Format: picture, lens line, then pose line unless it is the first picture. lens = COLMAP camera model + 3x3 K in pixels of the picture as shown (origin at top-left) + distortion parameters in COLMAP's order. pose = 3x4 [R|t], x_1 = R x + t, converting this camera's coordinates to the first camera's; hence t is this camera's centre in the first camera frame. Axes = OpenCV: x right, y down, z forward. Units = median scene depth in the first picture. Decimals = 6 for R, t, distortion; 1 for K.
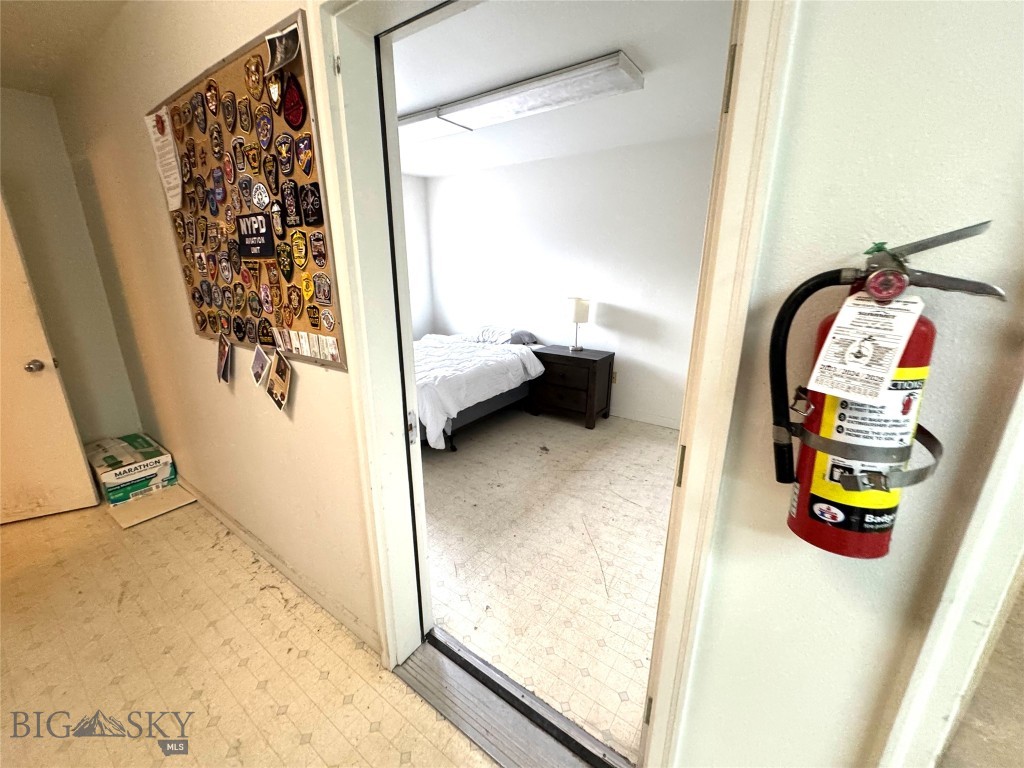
lens RADIAL K [[408.6, 0, 514.7], [0, 408.6, 382.9], [0, 0, 1]] dist [-0.002487, 0.000556]
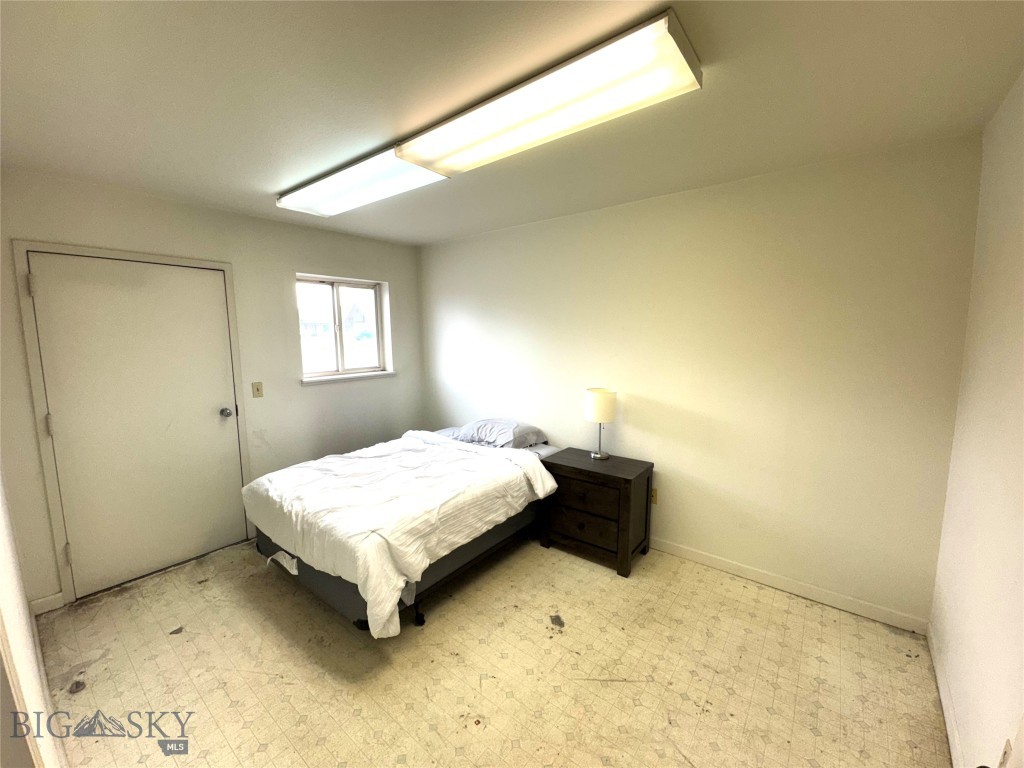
lens RADIAL K [[408.6, 0, 510.1], [0, 408.6, 384.1], [0, 0, 1]] dist [-0.002487, 0.000556]
pose [[0.998388, -0.004755, -0.056563, 0.032199], [-0.004084, 0.987886, -0.155128, -0.102907], [0.056616, 0.155109, 0.986274, 0.256691]]
